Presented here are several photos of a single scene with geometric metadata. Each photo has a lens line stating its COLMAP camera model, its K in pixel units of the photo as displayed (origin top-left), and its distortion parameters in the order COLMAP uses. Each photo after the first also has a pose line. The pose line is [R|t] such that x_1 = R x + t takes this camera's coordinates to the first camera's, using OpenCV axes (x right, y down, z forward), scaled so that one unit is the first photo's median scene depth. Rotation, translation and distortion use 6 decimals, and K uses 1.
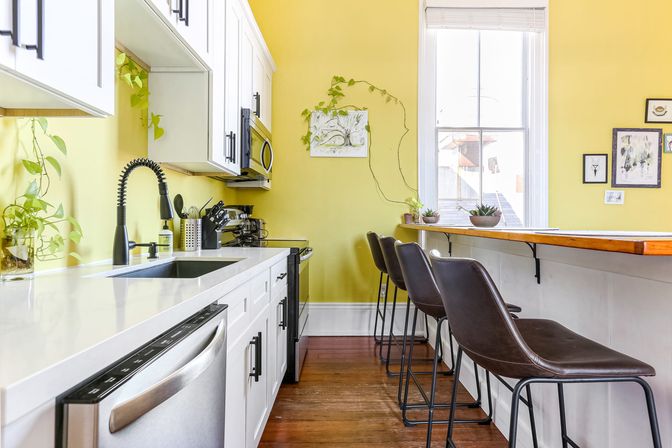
lens RADIAL K [[378.1, 0, 336.0], [0, 378.1, 224.0], [0, 0, 1]] dist [-0.038080, 0.036747]
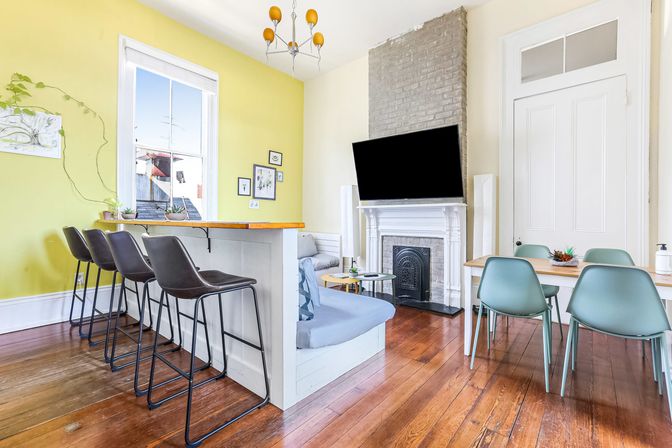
lens RADIAL K [[298.1, 0, 336.8], [0, 298.1, 217.5], [0, 0, 1]] dist [0.001725, 0.001413]
pose [[0.634522, 0.005616, 0.772884, -0.079359], [0.005607, 0.999914, -0.011868, 0.008366], [-0.772884, 0.011864, 0.634436, -0.170553]]
